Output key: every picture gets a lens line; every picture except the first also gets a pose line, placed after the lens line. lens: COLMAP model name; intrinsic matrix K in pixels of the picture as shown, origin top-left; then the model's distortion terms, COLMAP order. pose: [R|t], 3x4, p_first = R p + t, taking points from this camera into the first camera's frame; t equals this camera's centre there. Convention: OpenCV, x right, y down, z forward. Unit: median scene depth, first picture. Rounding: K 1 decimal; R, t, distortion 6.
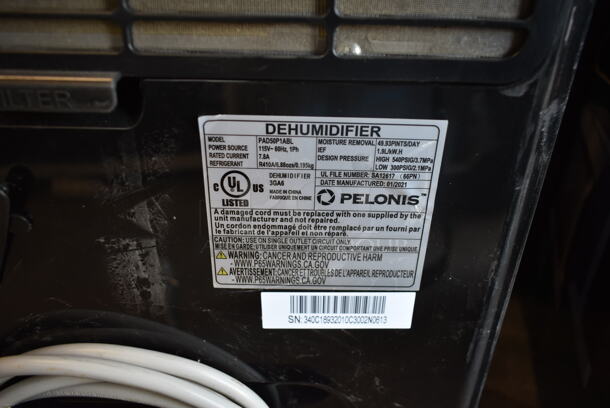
lens RADIAL K [[454.5, 0, 305.0], [0, 454.5, 204.0], [0, 0, 1]] dist [-0.015709, -0.004591]
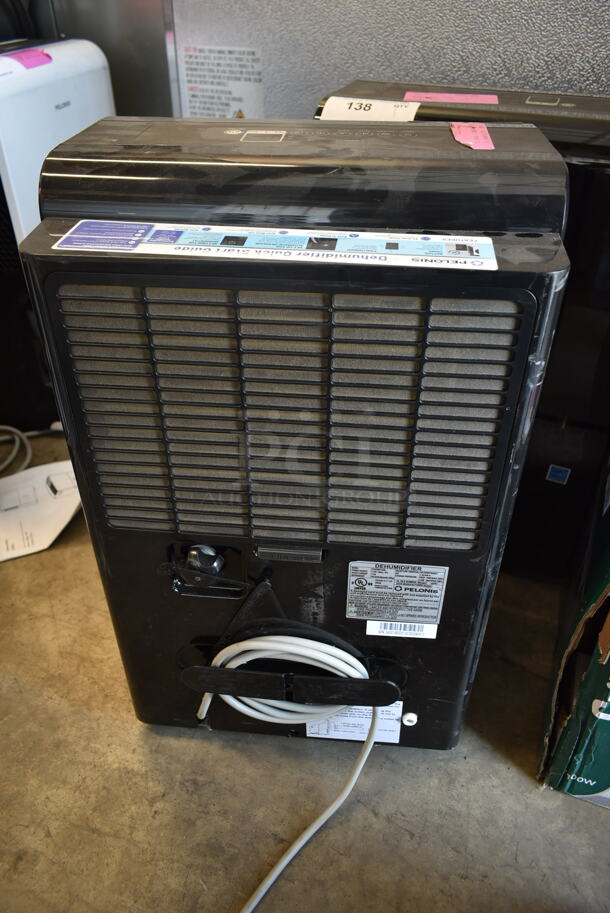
lens RADIAL K [[680.3, 0, 305.0], [0, 680.3, 456.5], [0, 0, 1]] dist [-0.015709, -0.004591]
pose [[0.995334, 0.038184, -0.088608, -0.145092], [-0.025241, 0.989424, 0.142841, -1.143604], [0.093125, -0.139938, 0.985771, -2.353209]]
